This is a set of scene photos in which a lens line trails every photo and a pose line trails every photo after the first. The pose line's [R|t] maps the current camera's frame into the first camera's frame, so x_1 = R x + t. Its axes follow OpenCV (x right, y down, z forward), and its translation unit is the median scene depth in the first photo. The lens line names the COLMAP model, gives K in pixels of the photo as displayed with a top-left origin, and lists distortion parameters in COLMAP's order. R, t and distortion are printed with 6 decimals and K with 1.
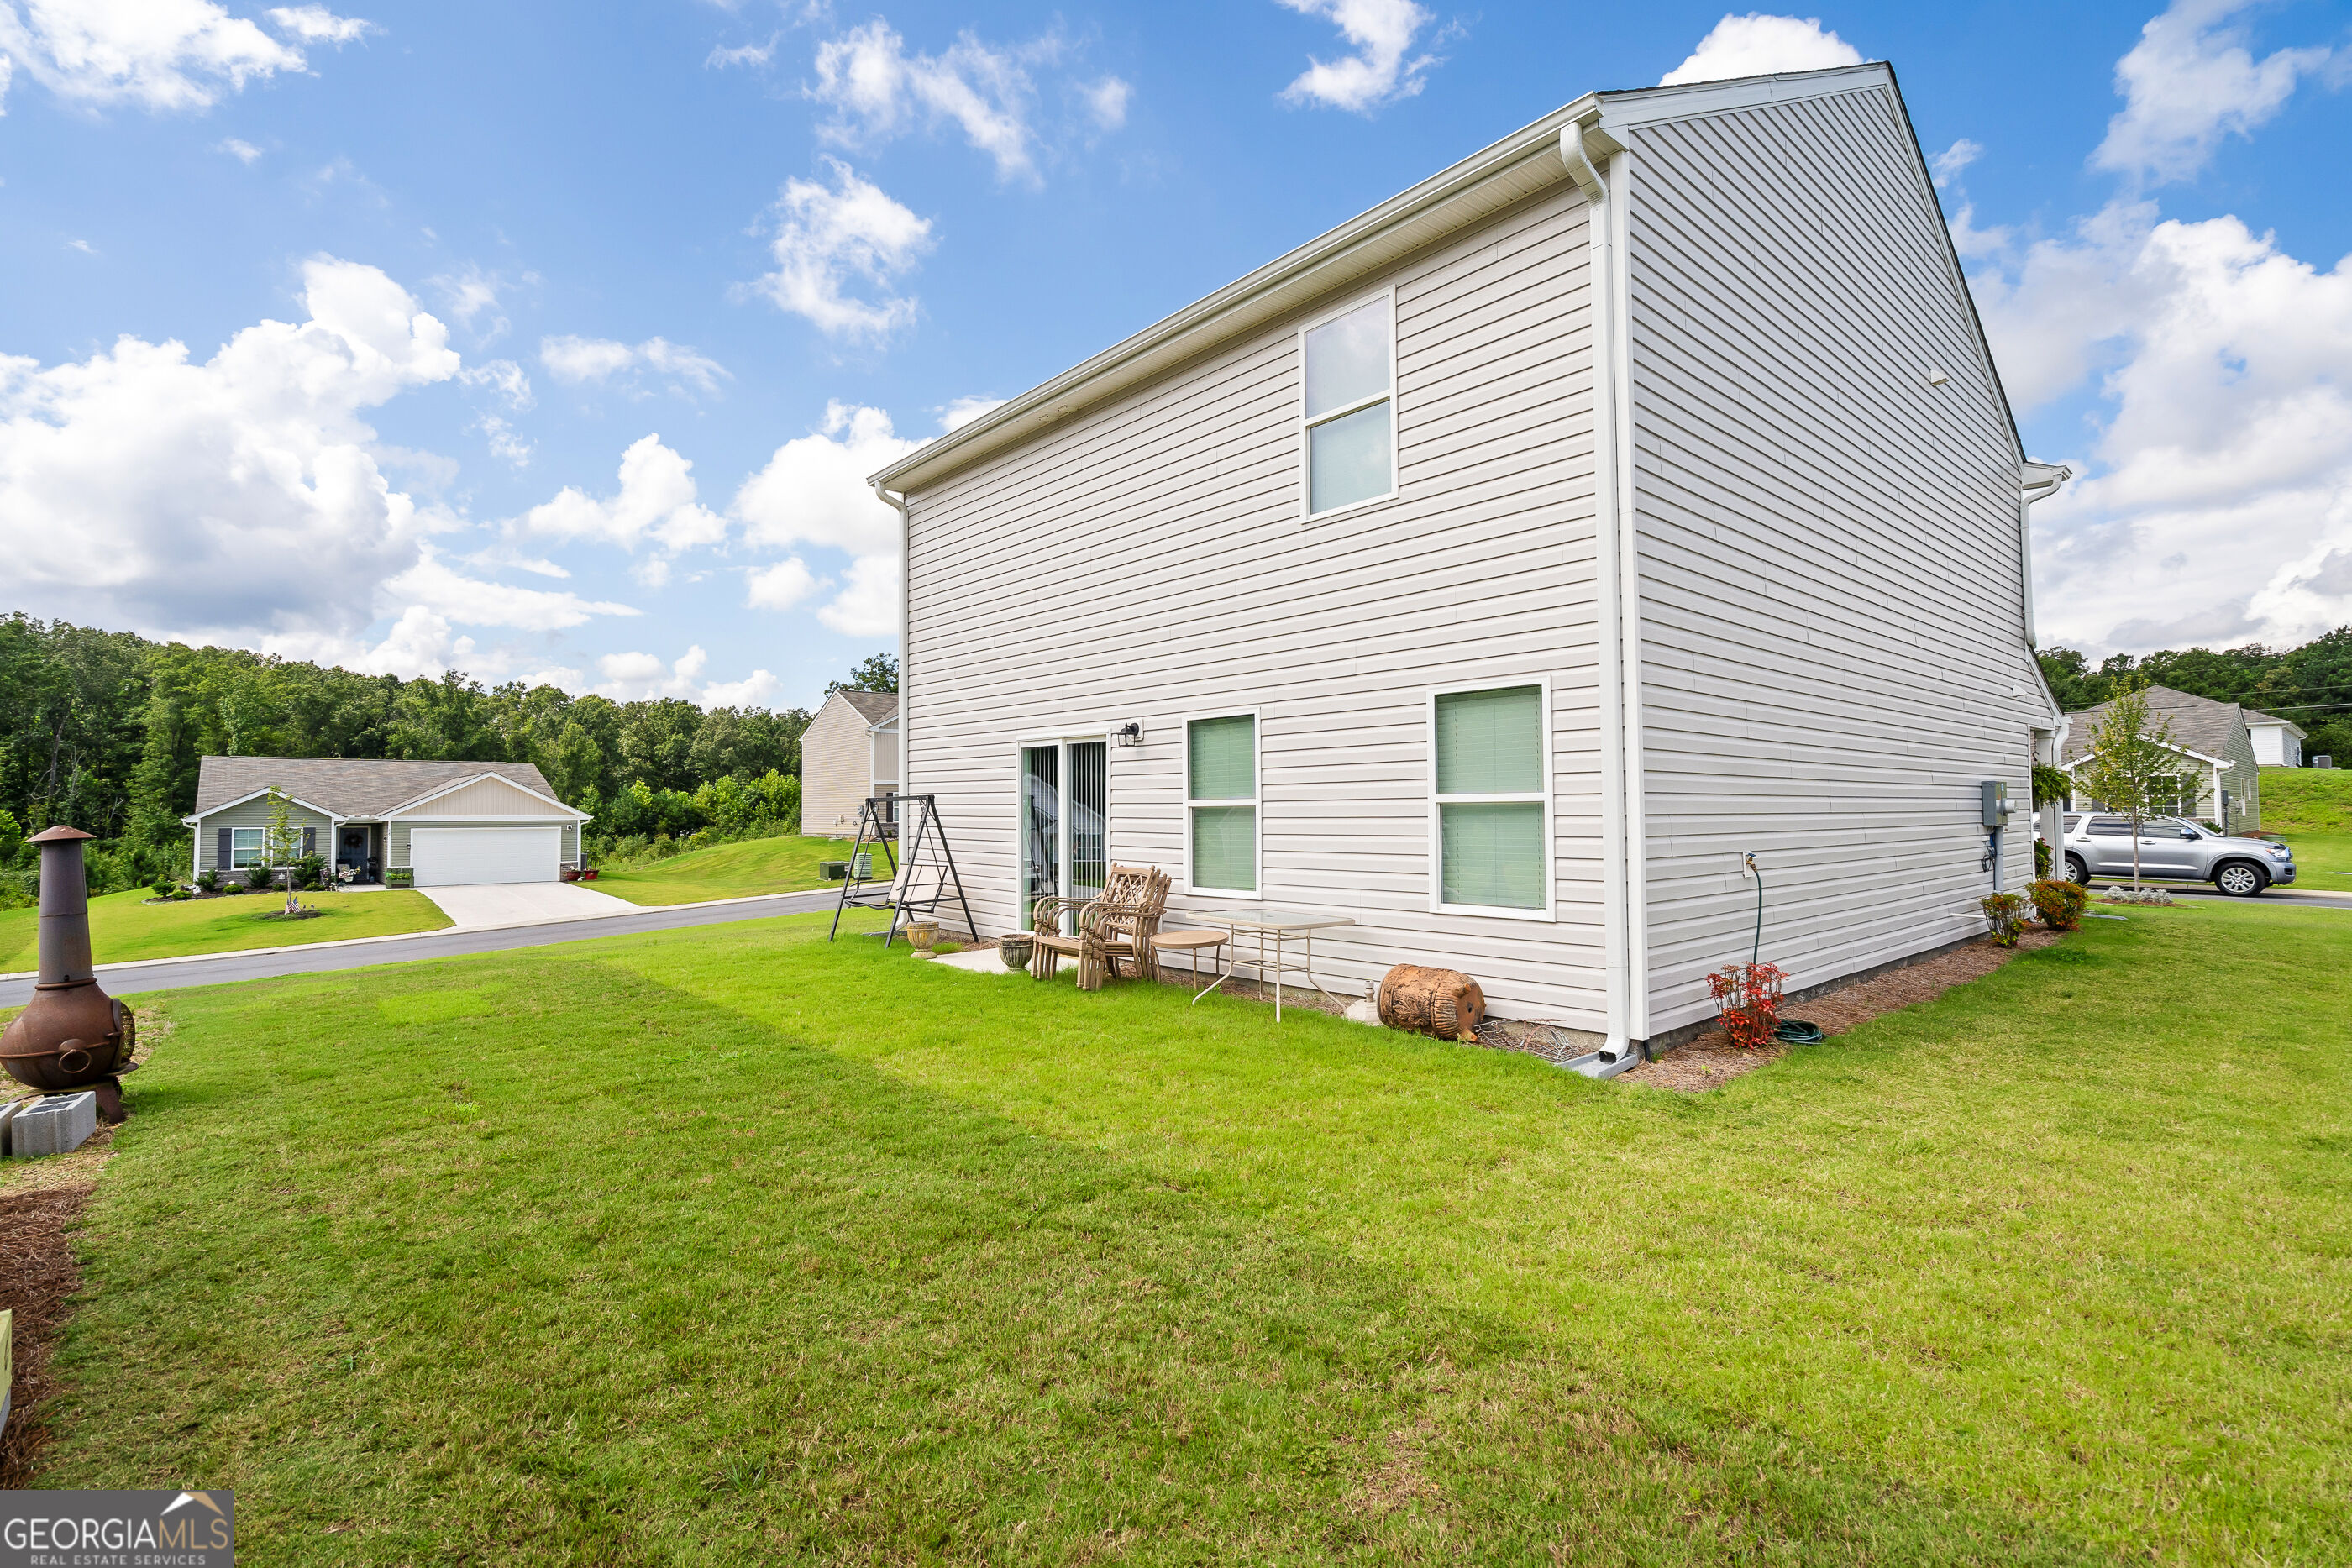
lens RADIAL K [[1076.5, 0, 1171.3], [0, 1076.5, 771.2], [0, 0, 1]] dist [-0.001462, 0.000091]
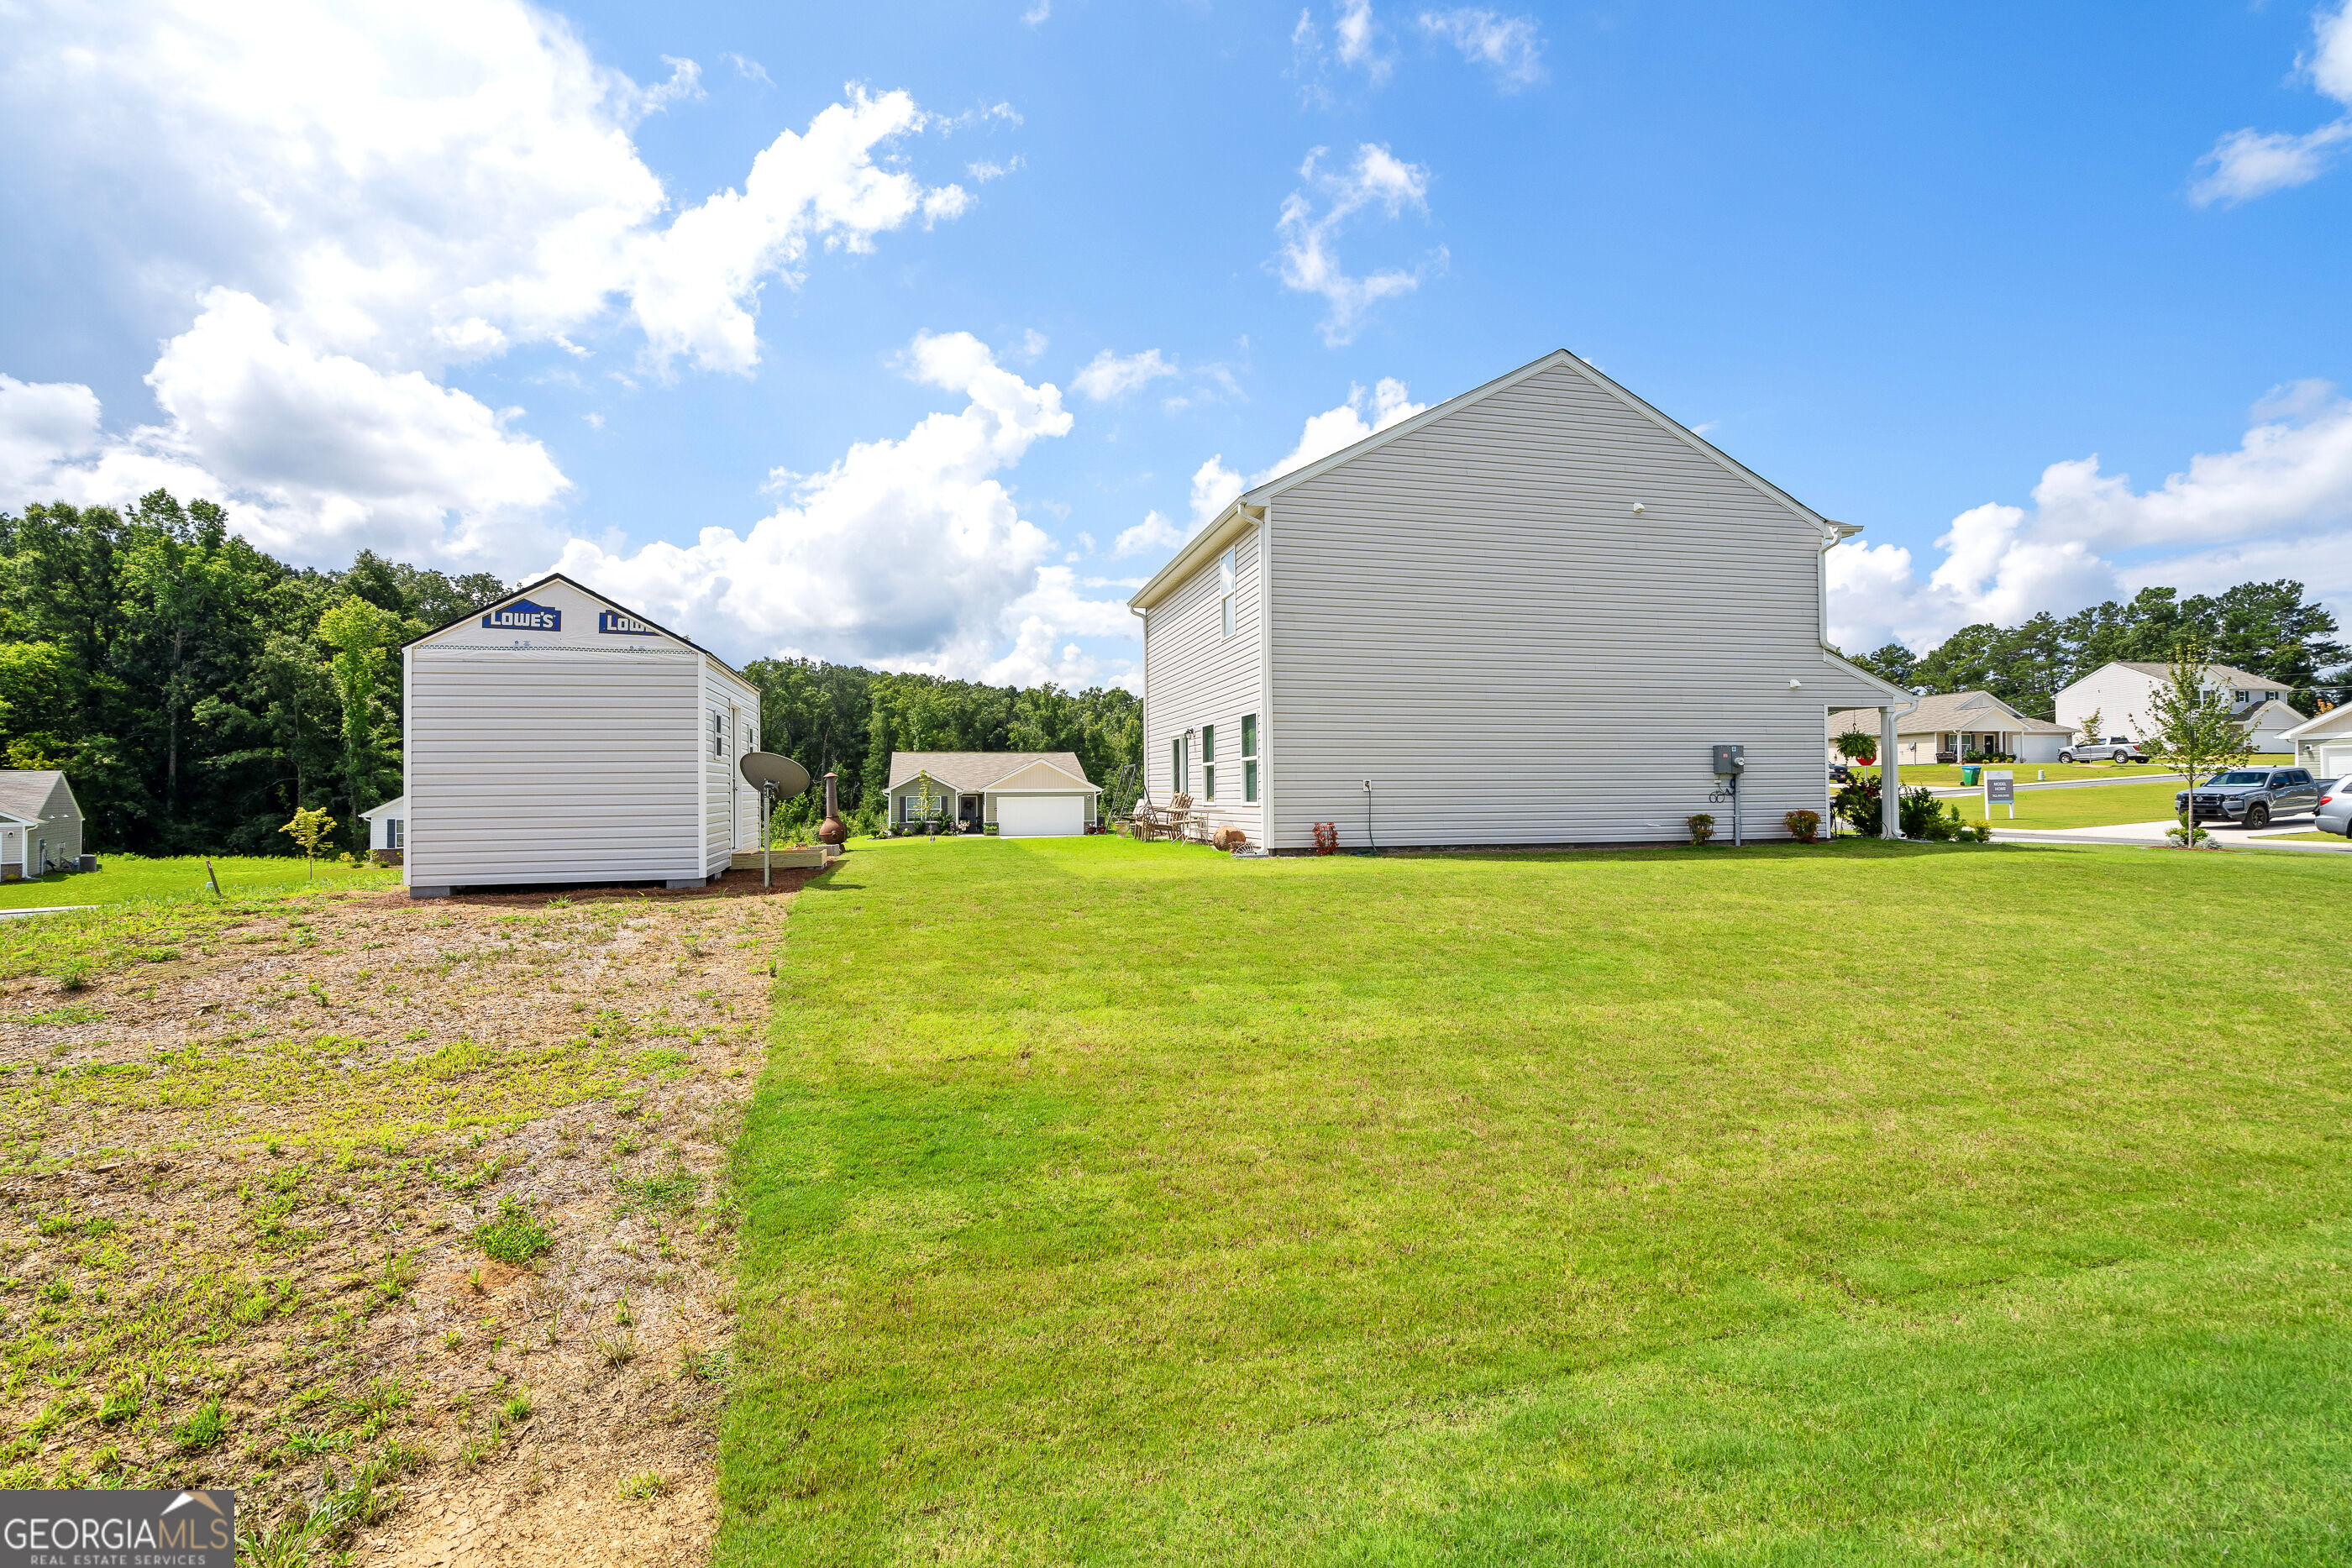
lens RADIAL K [[1096.7, 0, 1176.0], [0, 1096.7, 784.0], [0, 0, 1]] dist [0.008040, 0.000438]
pose [[0.880338, -0.007142, -0.474293, 0.097771], [0.020577, 0.999520, 0.023141, 0.001425], [0.473900, -0.030132, 0.880063, -0.095569]]
